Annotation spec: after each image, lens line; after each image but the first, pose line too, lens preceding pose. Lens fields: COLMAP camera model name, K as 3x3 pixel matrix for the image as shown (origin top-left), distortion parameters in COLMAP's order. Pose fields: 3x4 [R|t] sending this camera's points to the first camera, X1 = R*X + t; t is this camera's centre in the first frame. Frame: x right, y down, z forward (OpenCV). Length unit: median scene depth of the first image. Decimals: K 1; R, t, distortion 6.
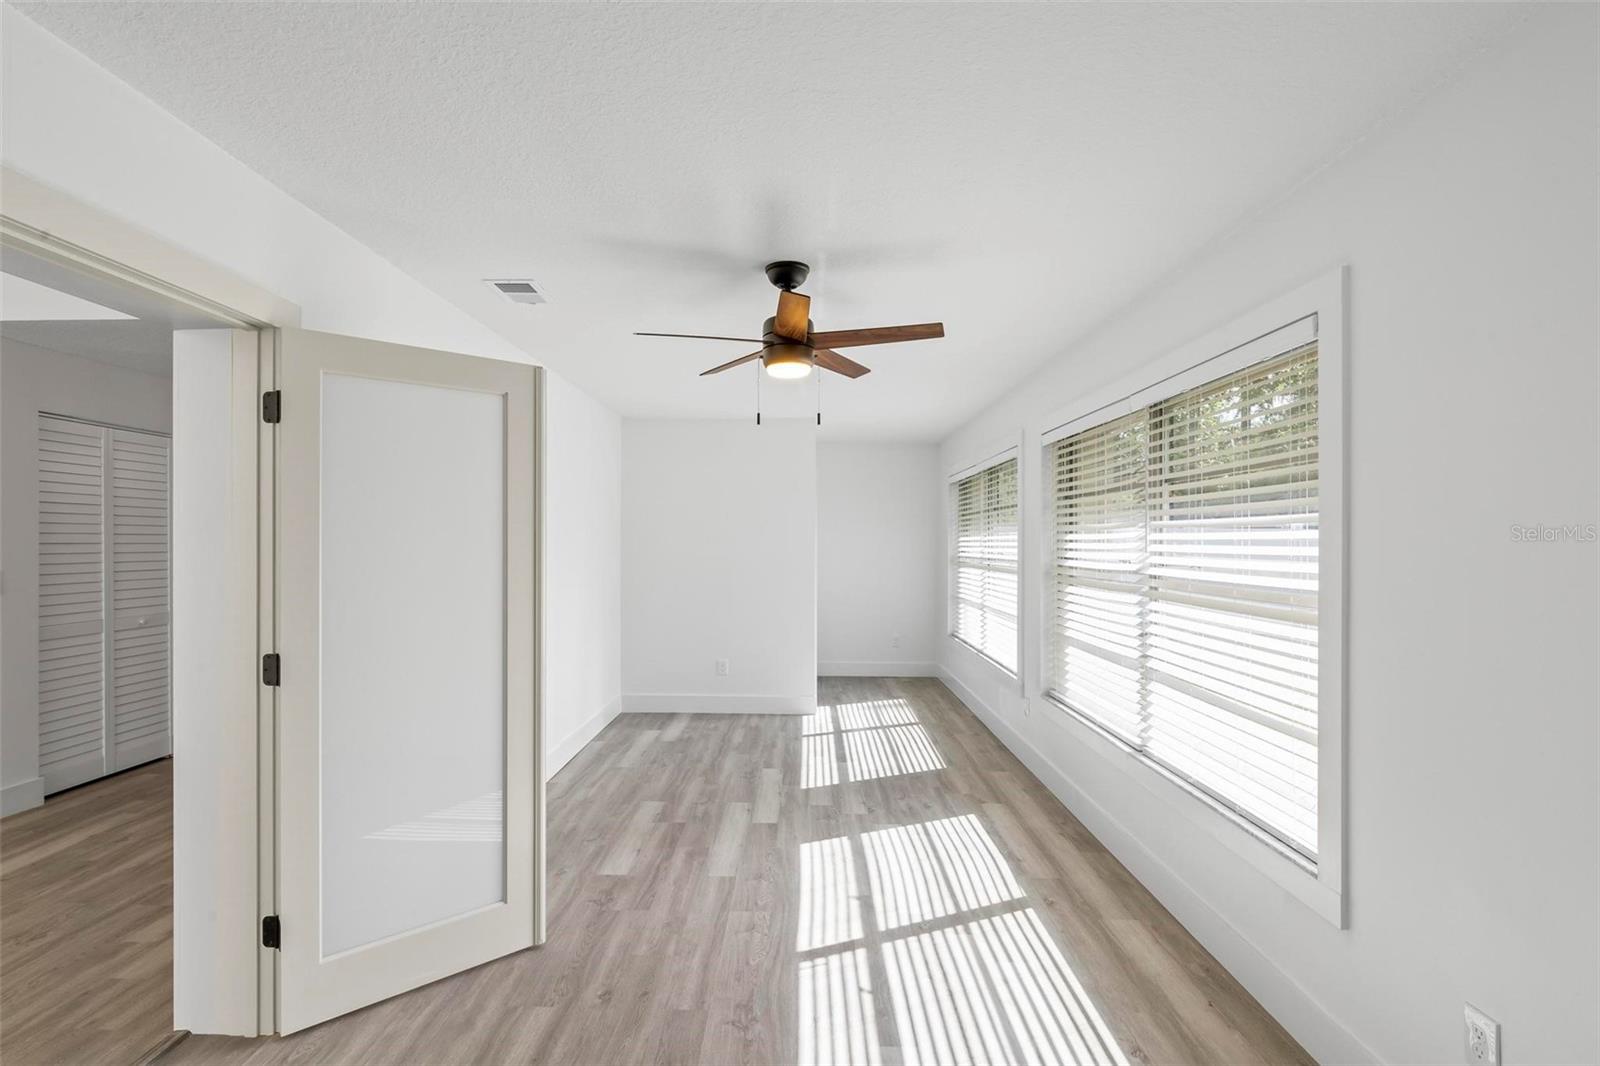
lens RADIAL K [[792.6, 0, 802.4], [0, 792.6, 537.2], [0, 0, 1]] dist [-0.011876, -0.000516]
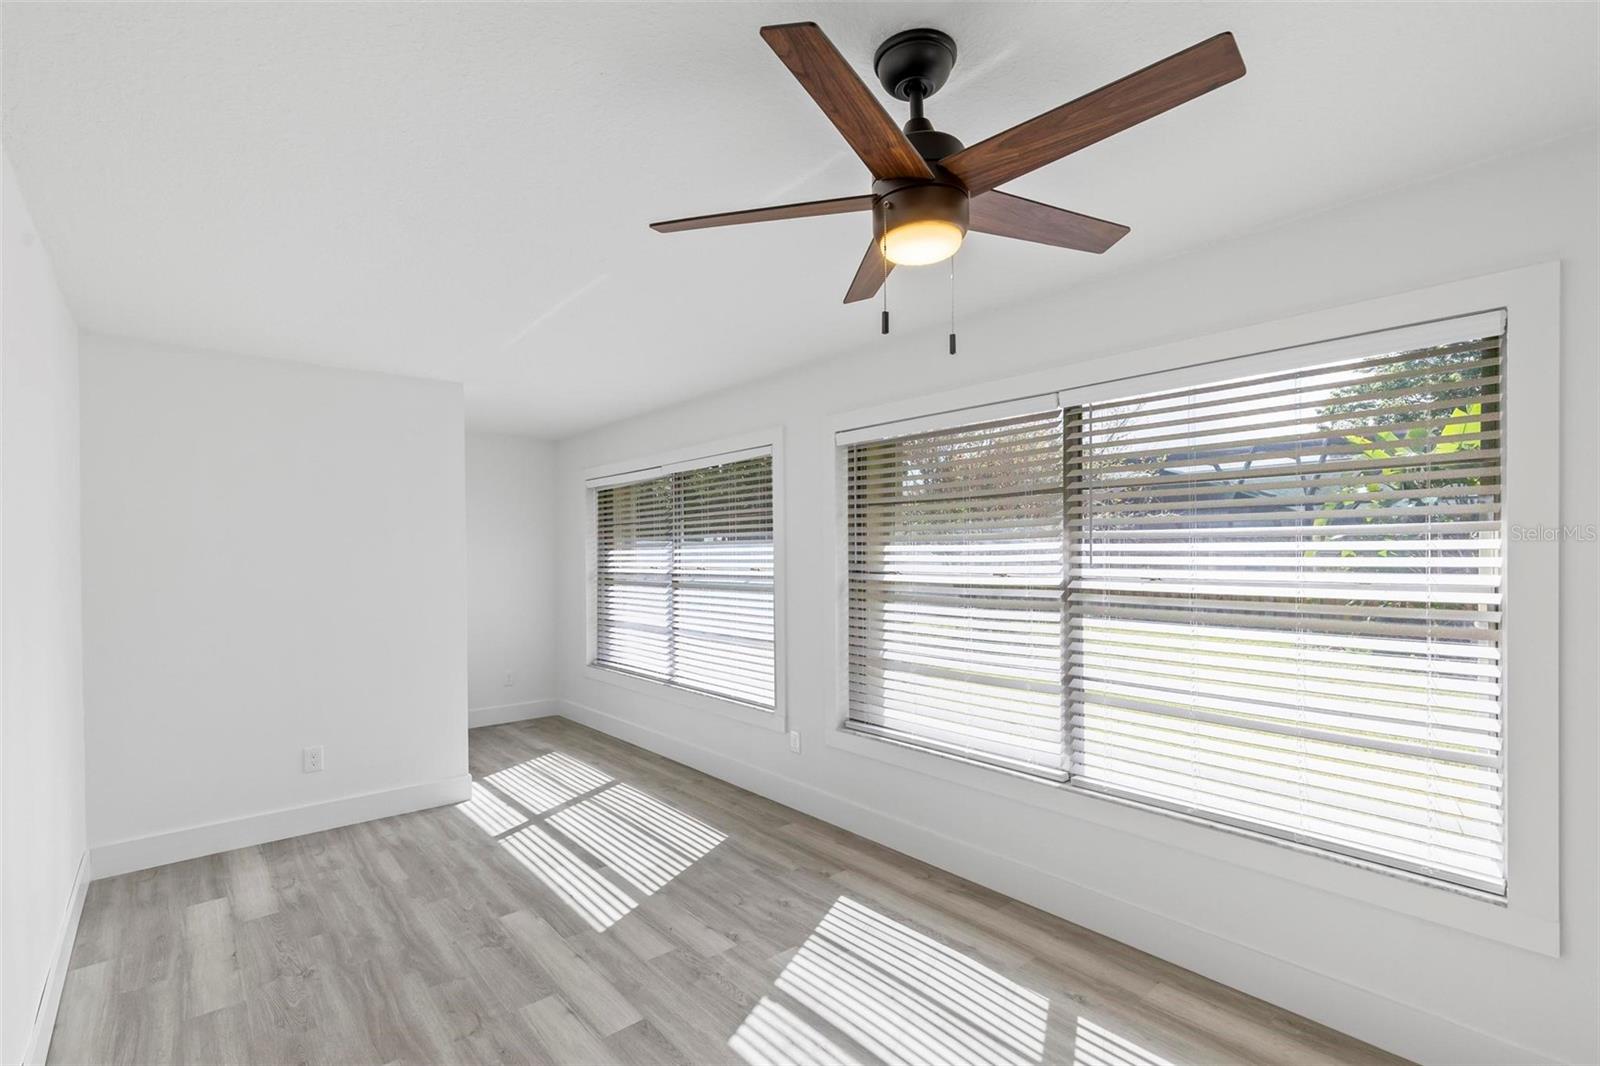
lens RADIAL K [[723.6, 0, 804.7], [0, 723.6, 555.1], [0, 0, 1]] dist [0.010521, -0.001638]
pose [[0.748847, -0.008945, 0.662682, -0.277414], [0.005813, 0.999959, 0.006929, 0.000154], [-0.662717, -0.001337, 0.748869, 0.448381]]
